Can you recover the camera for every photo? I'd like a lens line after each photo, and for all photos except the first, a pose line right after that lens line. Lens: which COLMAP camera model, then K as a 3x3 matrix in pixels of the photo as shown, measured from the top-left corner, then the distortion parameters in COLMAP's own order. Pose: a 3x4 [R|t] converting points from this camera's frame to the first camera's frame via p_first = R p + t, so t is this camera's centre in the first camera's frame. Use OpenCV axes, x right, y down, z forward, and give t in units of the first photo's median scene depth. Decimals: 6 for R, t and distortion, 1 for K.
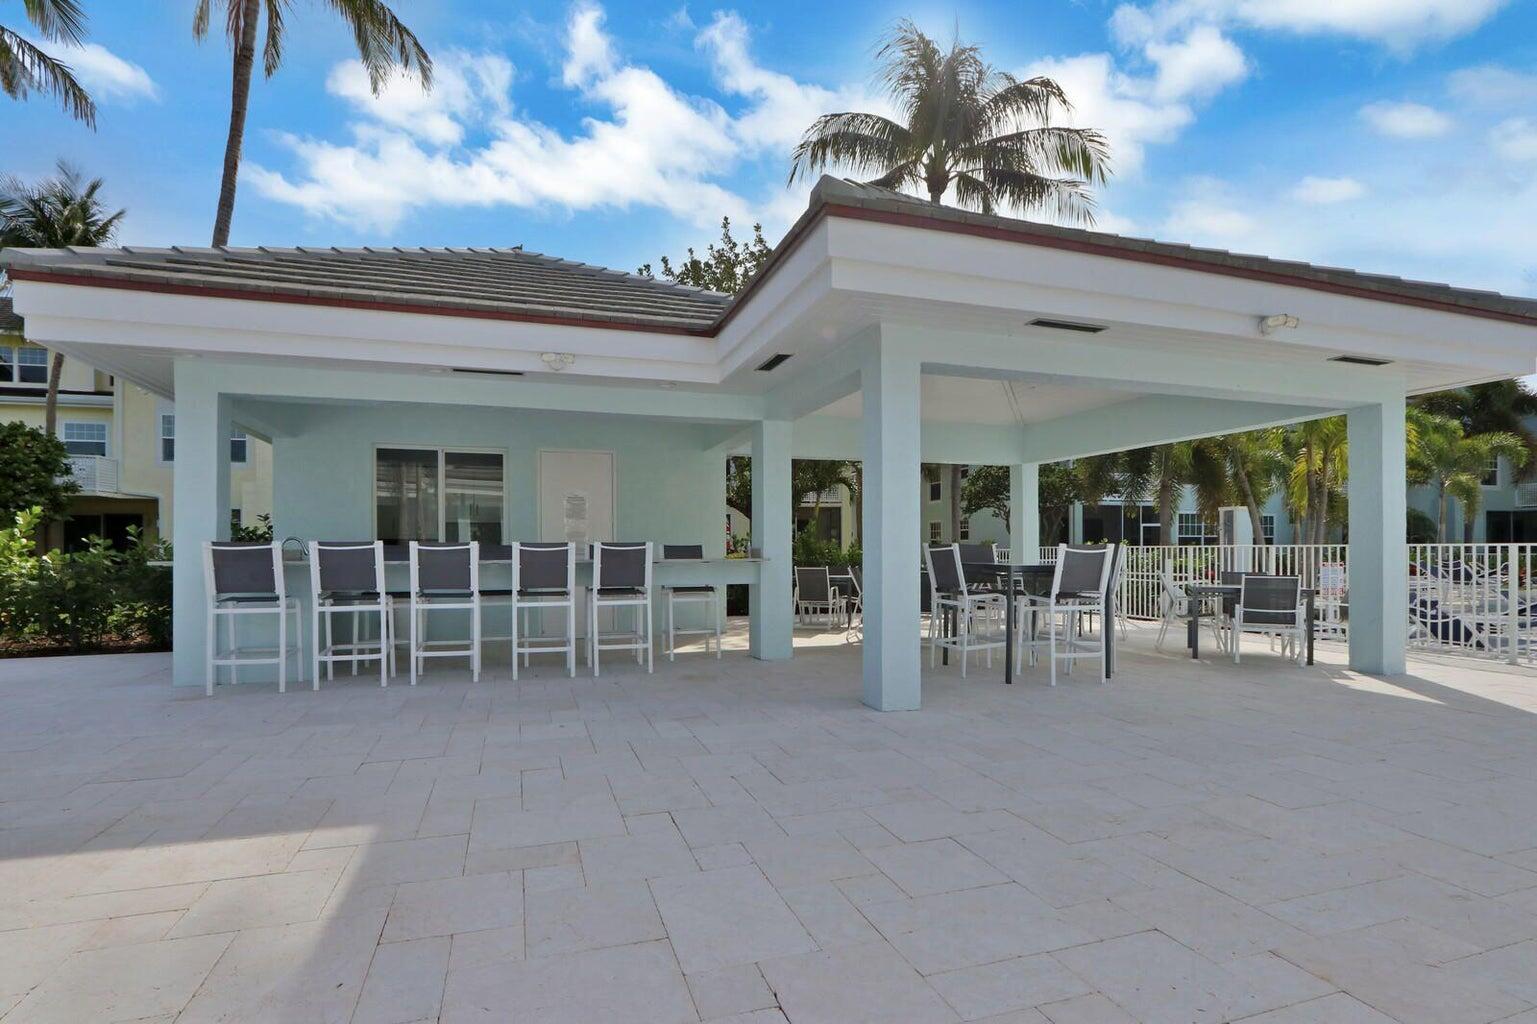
lens RADIAL K [[773.7, 0, 769.0], [0, 773.7, 558.3], [0, 0, 1]] dist [-0.002135, -0.000345]
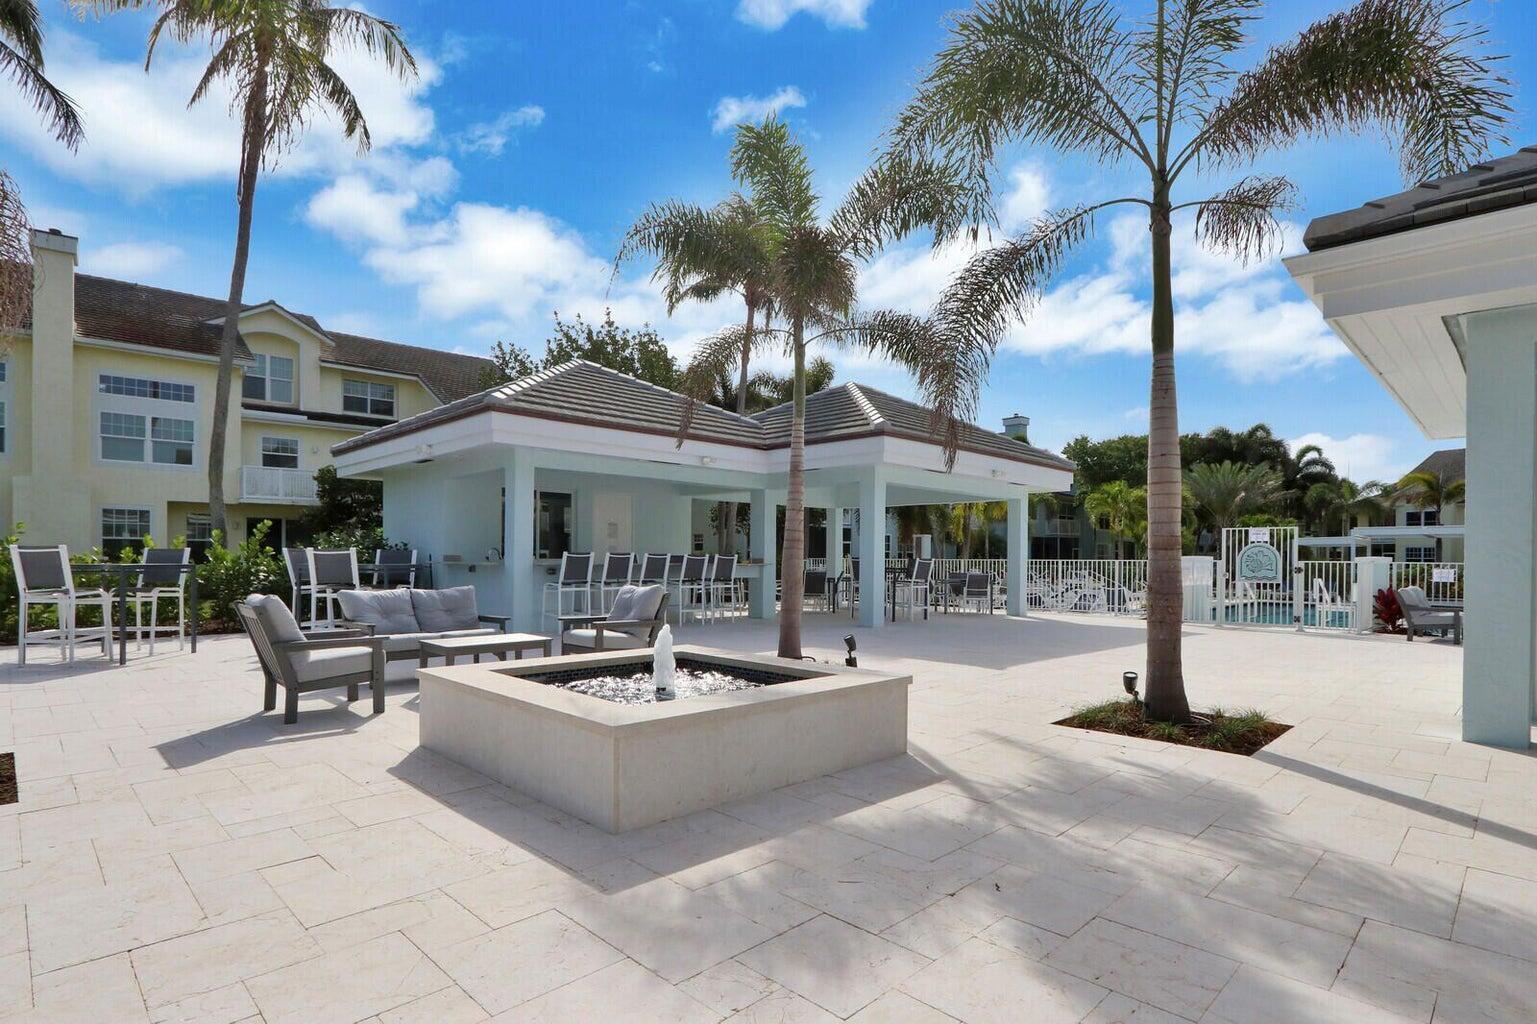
lens RADIAL K [[773.7, 0, 769.0], [0, 773.7, 558.3], [0, 0, 1]] dist [-0.002135, -0.000345]
pose [[0.891967, 0.016052, 0.451815, -0.880709], [-0.015764, 0.999866, -0.004402, -0.004907], [-0.451825, -0.003196, 0.892101, -0.704591]]
